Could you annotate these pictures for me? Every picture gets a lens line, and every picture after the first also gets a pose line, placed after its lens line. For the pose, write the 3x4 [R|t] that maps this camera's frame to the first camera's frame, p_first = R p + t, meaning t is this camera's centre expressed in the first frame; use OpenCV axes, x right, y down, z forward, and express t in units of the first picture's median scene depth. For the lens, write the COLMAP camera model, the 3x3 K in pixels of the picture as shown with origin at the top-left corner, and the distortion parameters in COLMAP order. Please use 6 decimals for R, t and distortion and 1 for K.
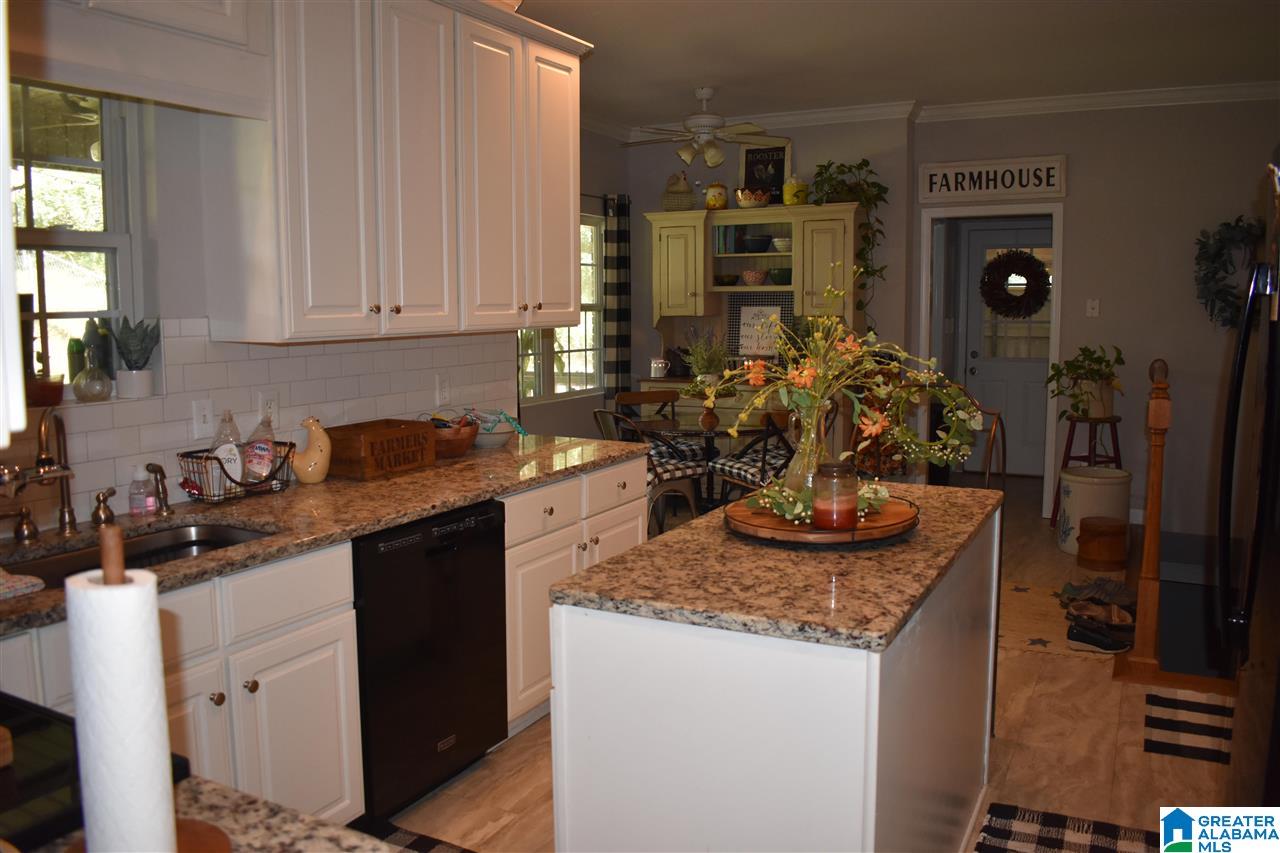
lens RADIAL K [[1002.5, 0, 643.6], [0, 1002.5, 417.9], [0, 0, 1]] dist [-0.097441, 0.017777]
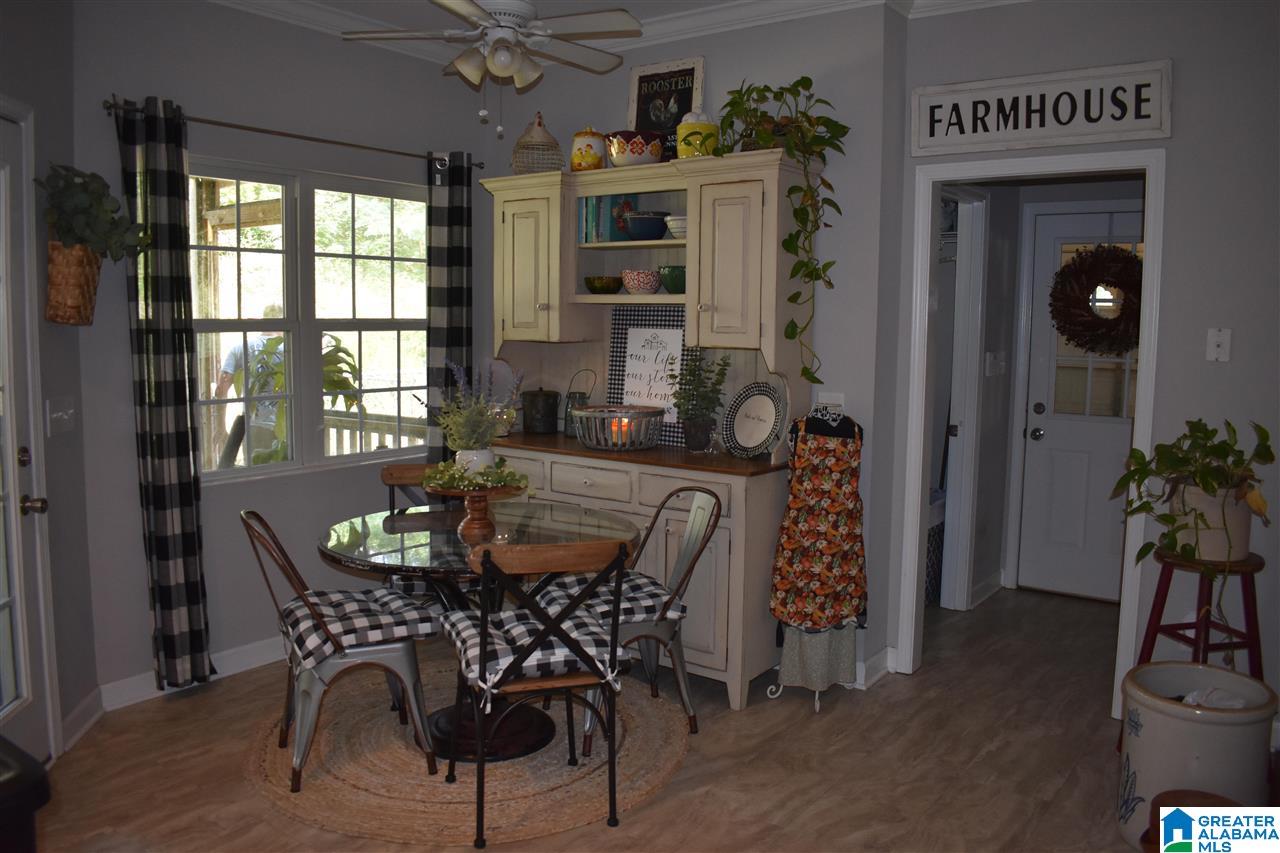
lens RADIAL K [[1002.5, 0, 643.6], [0, 1002.5, 417.9], [0, 0, 1]] dist [-0.097441, 0.017777]
pose [[0.989017, 0.034078, -0.143822, 0.212968], [-0.035789, 0.999316, -0.009321, -0.052963], [0.143406, 0.014366, 0.989560, 0.409573]]
